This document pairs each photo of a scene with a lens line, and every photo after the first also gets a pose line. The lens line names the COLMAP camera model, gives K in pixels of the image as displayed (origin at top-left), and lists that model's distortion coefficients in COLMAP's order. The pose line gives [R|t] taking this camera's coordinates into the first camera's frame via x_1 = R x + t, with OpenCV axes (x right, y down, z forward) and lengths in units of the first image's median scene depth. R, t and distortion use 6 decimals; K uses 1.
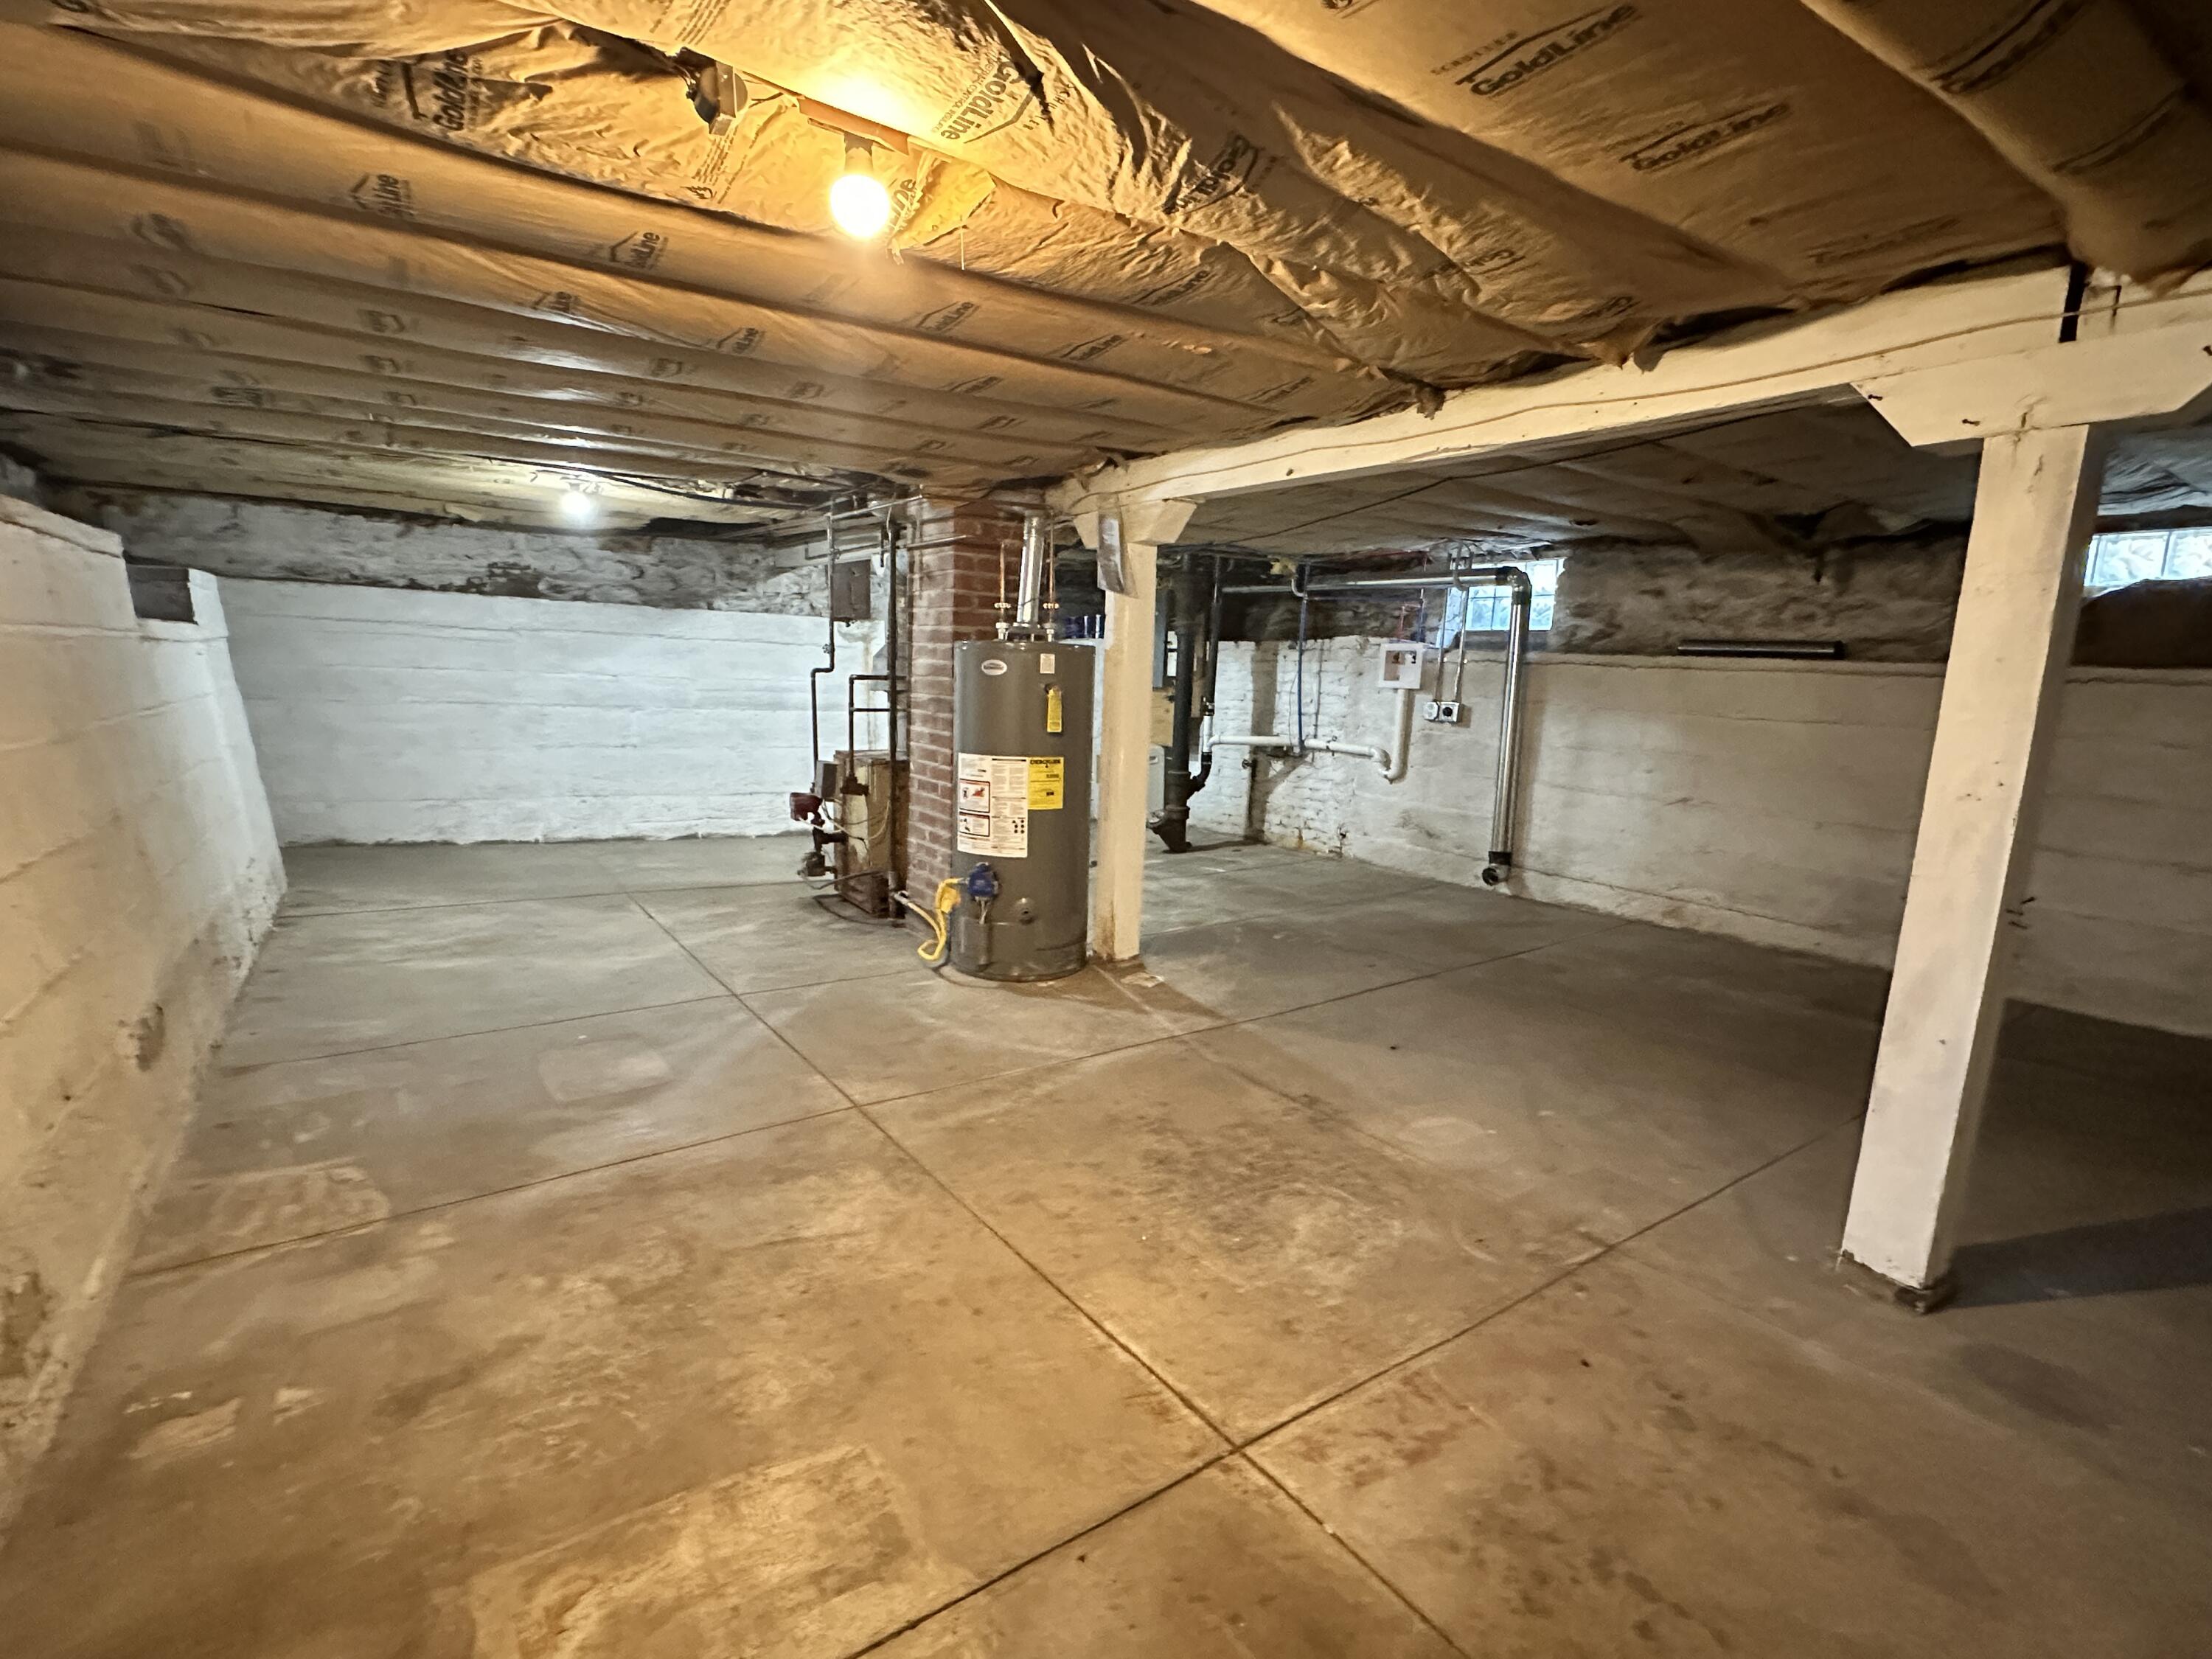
lens RADIAL K [[1052.7, 0, 1100.3], [0, 1052.7, 837.9], [0, 0, 1]] dist [-0.008427, 0.003555]
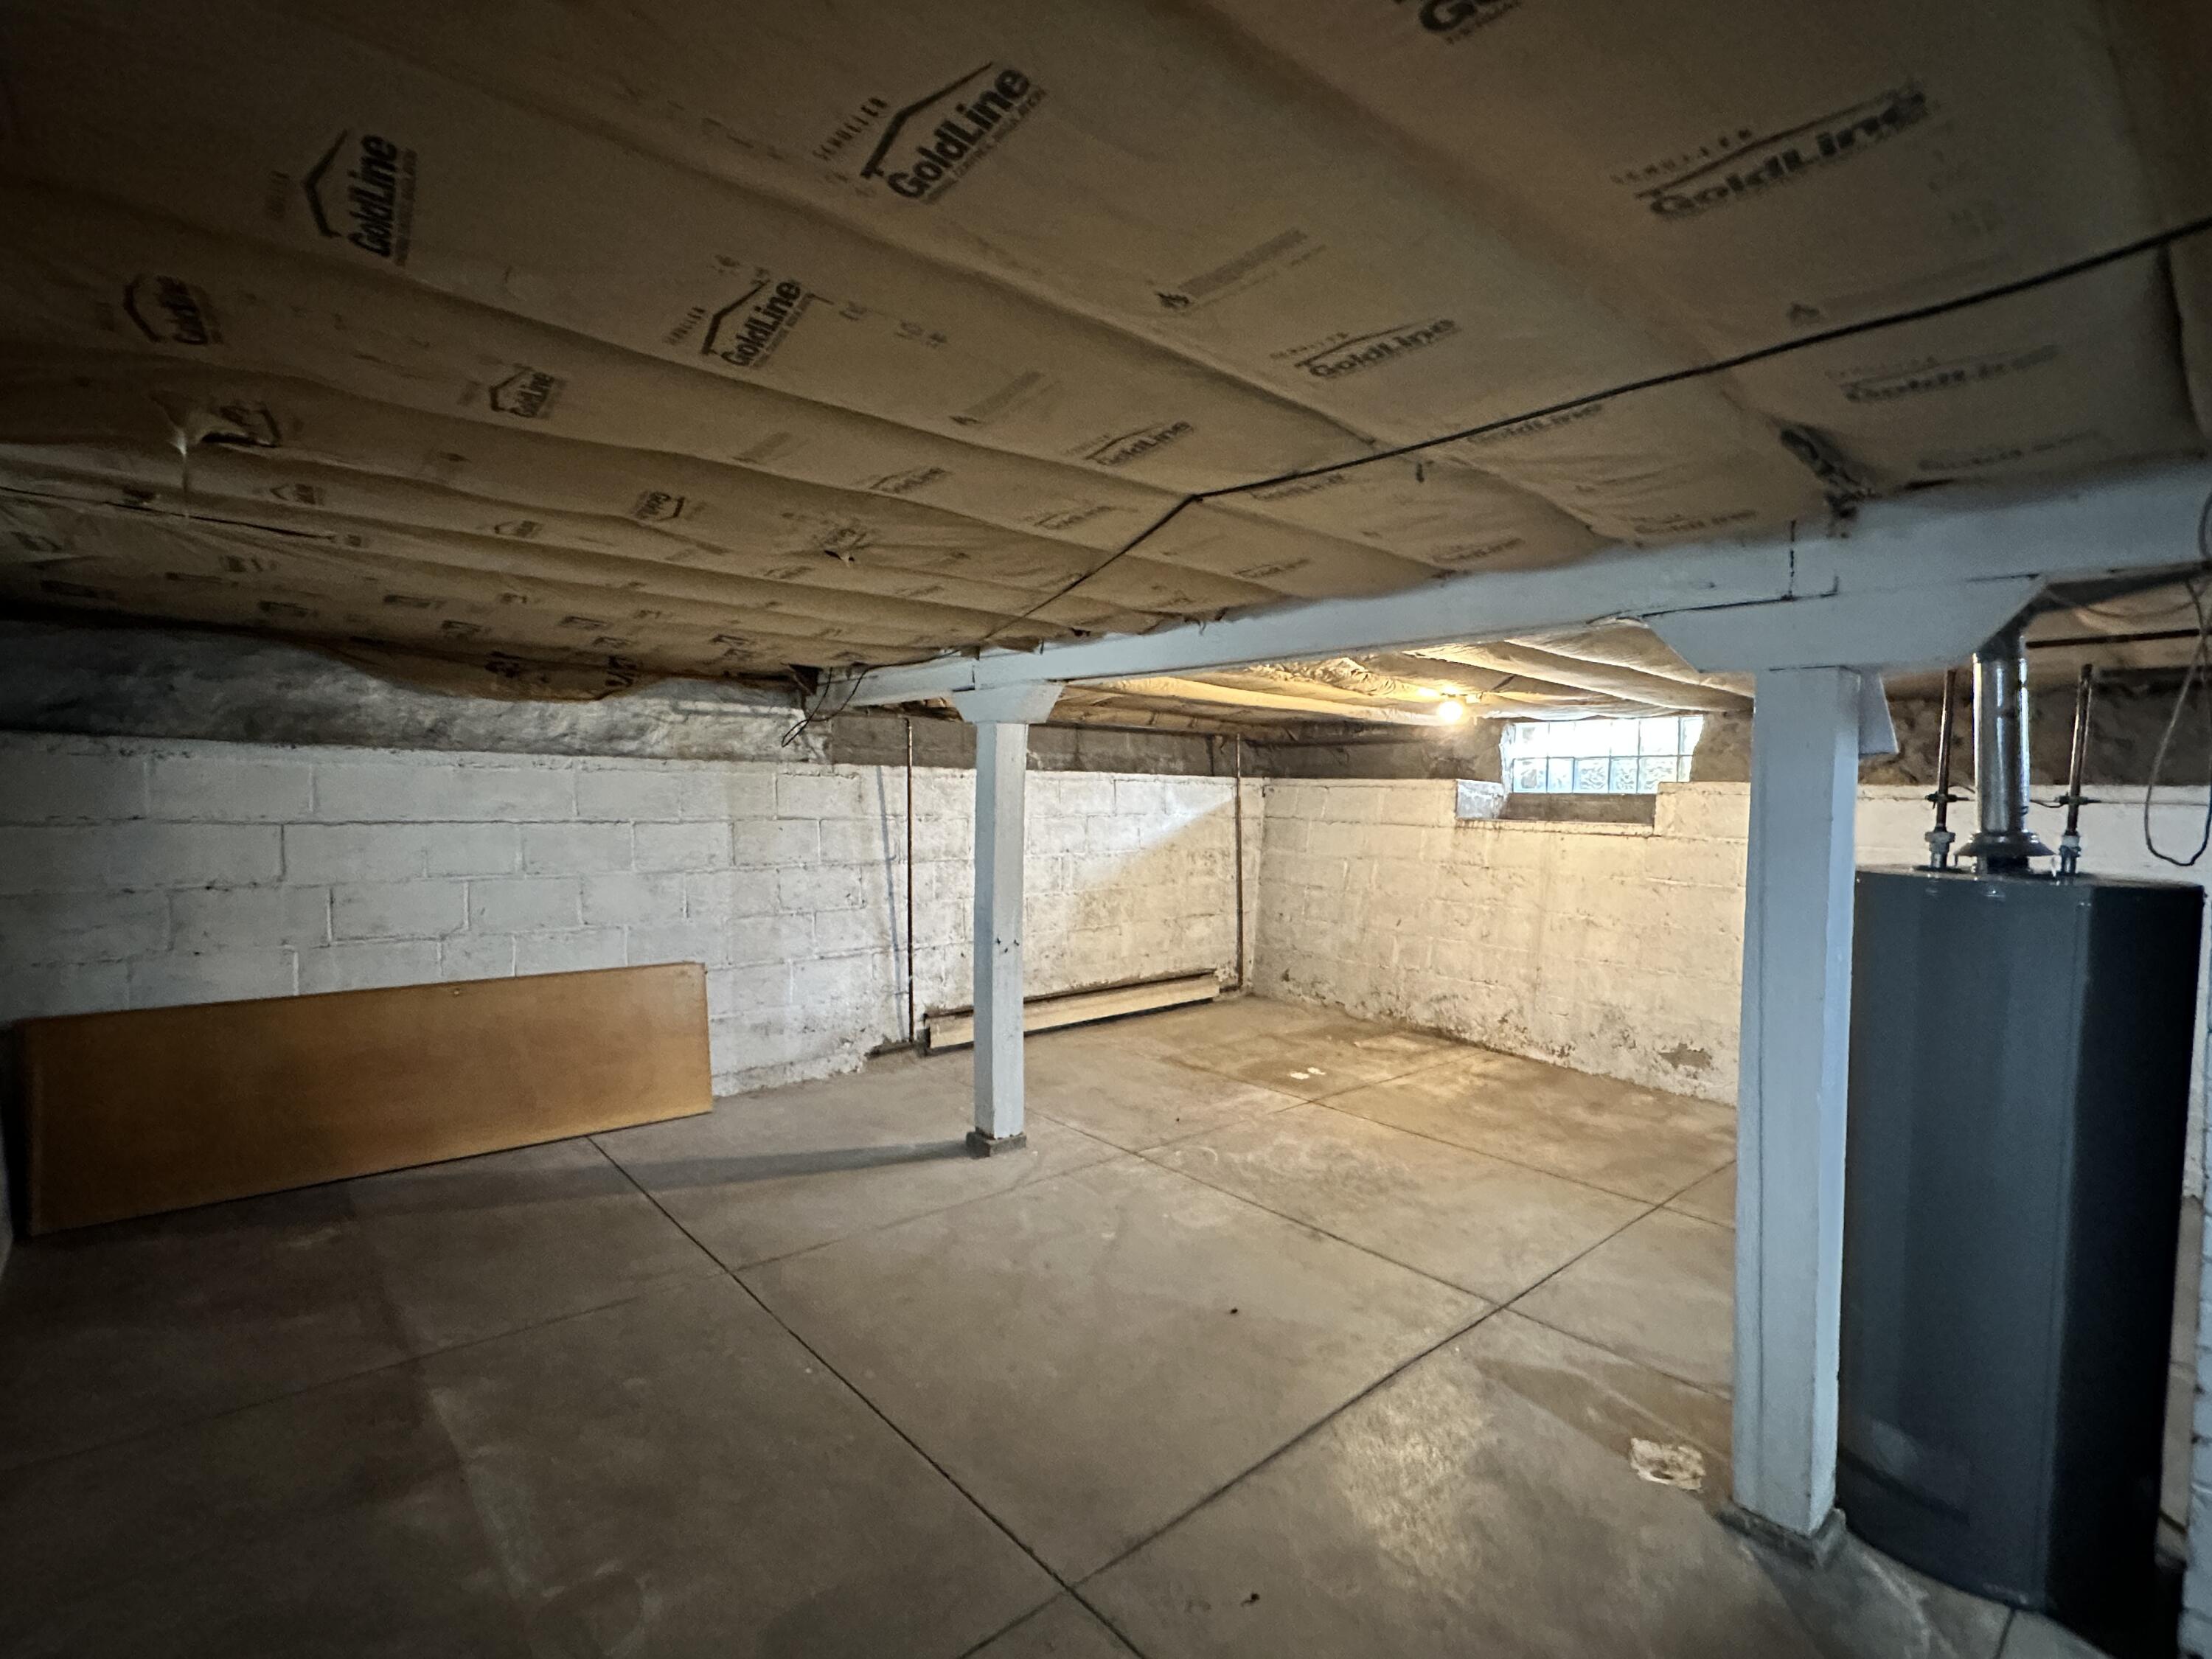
lens RADIAL K [[1052.7, 0, 1098.1], [0, 1052.7, 834.6], [0, 0, 1]] dist [-0.008427, 0.003555]
pose [[-0.995214, -0.045786, -0.086334, 0.408358], [-0.062531, 0.977275, 0.202542, -0.283451], [0.075099, 0.206971, -0.975461, 1.482226]]
